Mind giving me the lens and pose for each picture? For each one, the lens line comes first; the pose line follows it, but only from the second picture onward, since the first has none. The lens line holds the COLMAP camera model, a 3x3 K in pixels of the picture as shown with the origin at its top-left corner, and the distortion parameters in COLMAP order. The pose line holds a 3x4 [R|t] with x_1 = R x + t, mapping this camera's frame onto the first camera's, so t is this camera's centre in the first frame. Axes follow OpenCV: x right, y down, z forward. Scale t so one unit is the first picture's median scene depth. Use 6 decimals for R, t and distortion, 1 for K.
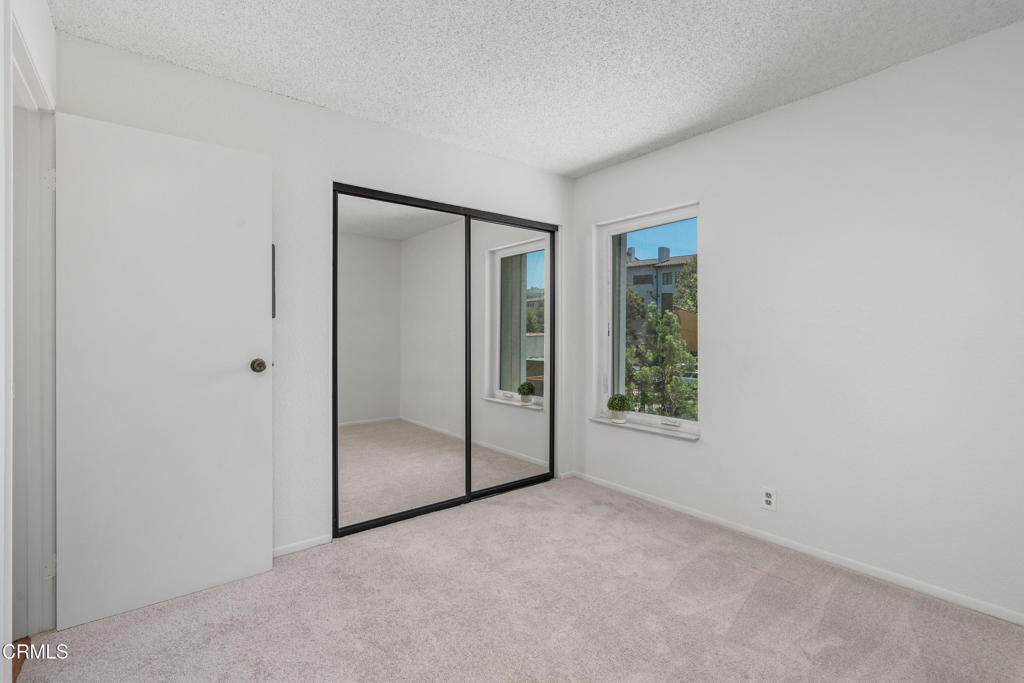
lens RADIAL K [[466.5, 0, 508.1], [0, 466.5, 335.3], [0, 0, 1]] dist [-0.002676, 0.000257]
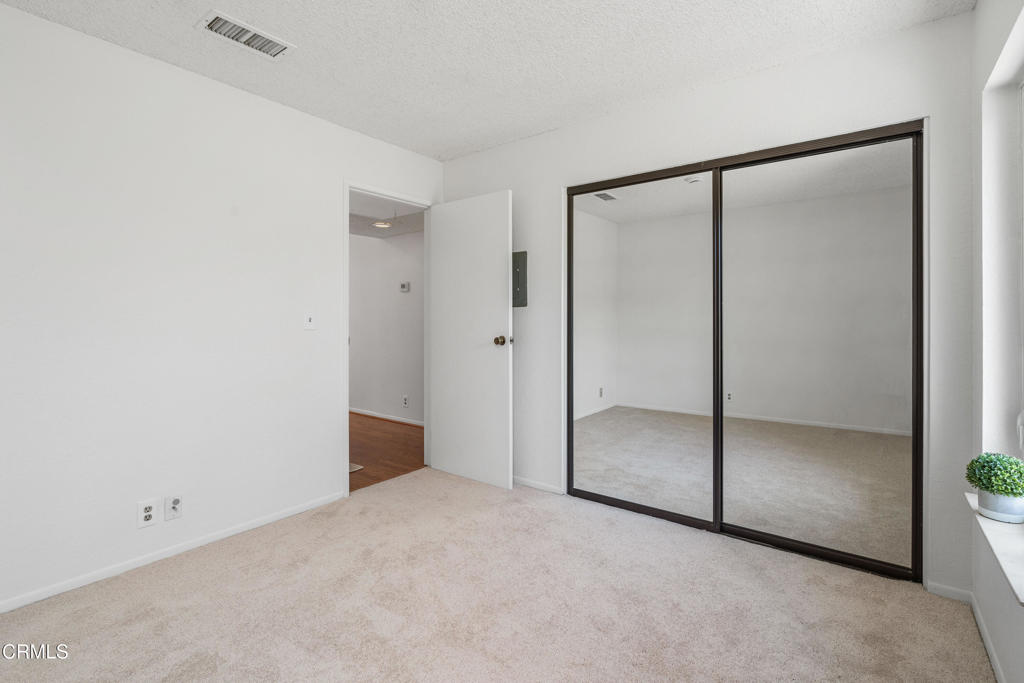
lens RADIAL K [[482.4, 0, 512.6], [0, 482.4, 317.0], [0, 0, 1]] dist [0.027188, 0.000084]
pose [[0.261850, 0.003102, -0.965104, 0.624234], [-0.001258, 0.999995, 0.002873, -0.007976], [0.965108, 0.000462, 0.261853, 0.456143]]
